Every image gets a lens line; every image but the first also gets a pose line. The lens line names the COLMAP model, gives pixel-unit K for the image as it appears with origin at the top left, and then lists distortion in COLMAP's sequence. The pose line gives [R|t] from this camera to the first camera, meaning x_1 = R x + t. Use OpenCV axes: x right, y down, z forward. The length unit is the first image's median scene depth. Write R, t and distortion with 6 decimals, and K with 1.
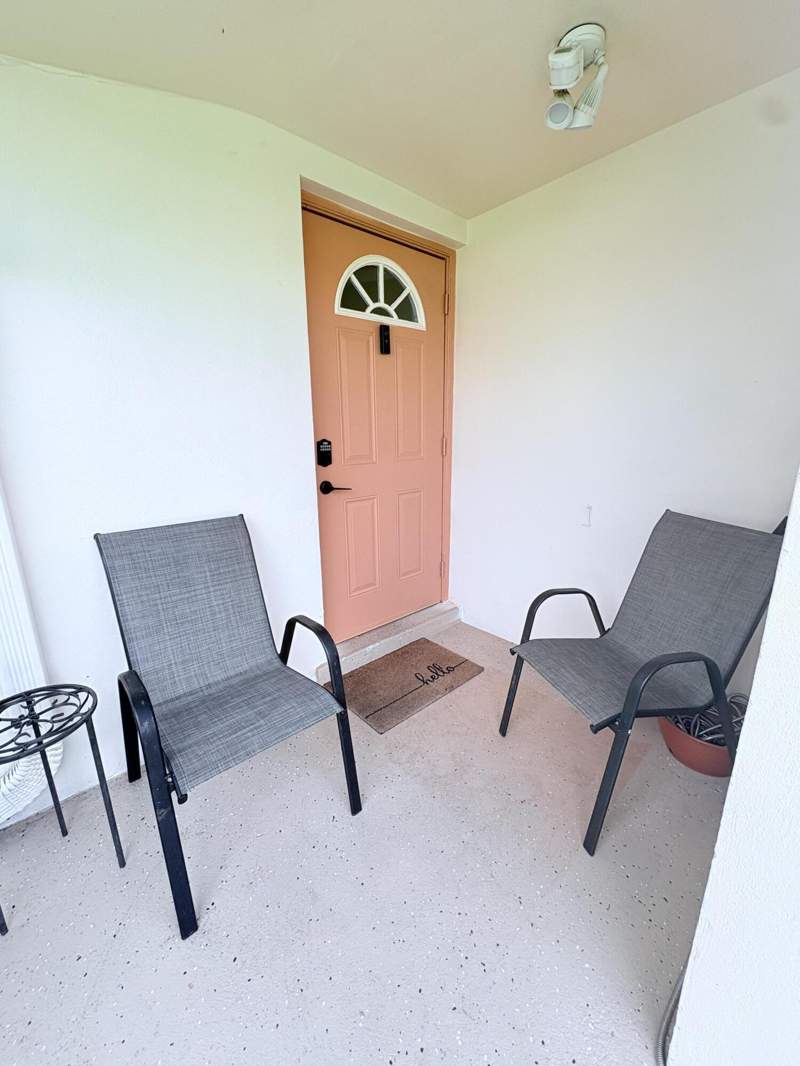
lens RADIAL K [[423.8, 0, 400.0], [0, 423.8, 533.0], [0, 0, 1]] dist [0.000238, 0.000202]
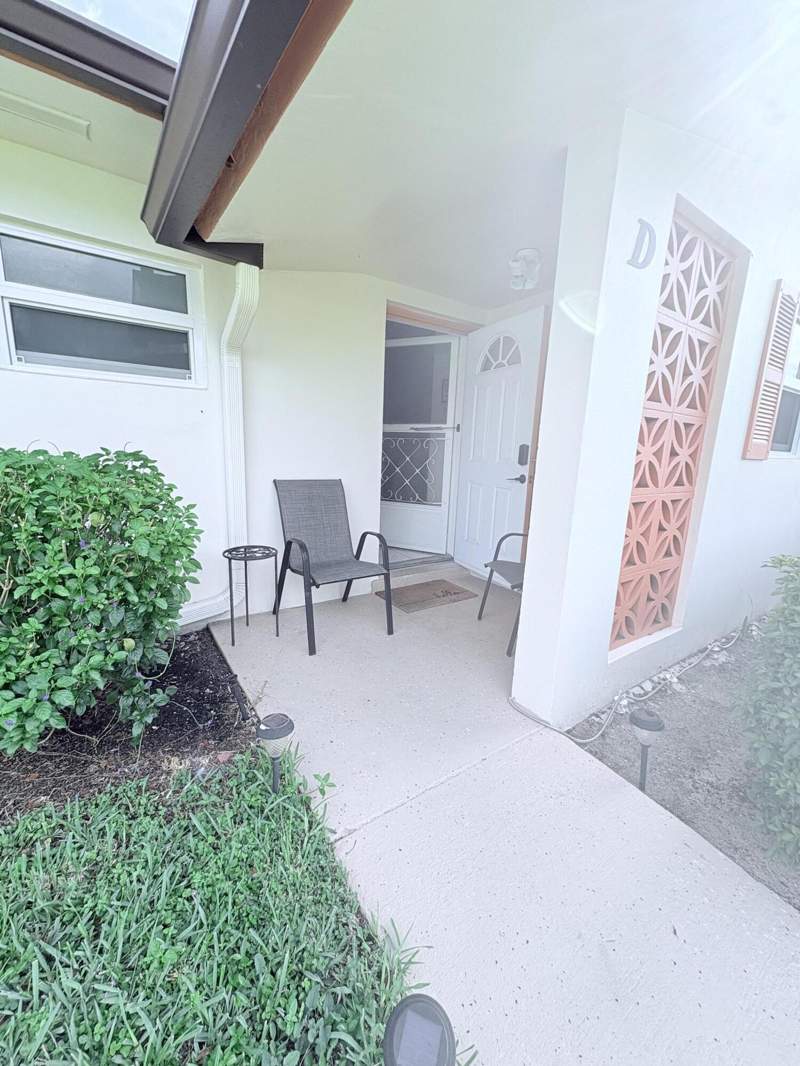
lens RADIAL K [[423.8, 0, 400.0], [0, 423.8, 533.0], [0, 0, 1]] dist [0.000238, 0.000202]
pose [[0.990066, 0.071635, -0.120985, 0.119903], [-0.076939, 0.996243, -0.039744, 0.245866], [0.117683, 0.048658, 0.991858, -0.785470]]
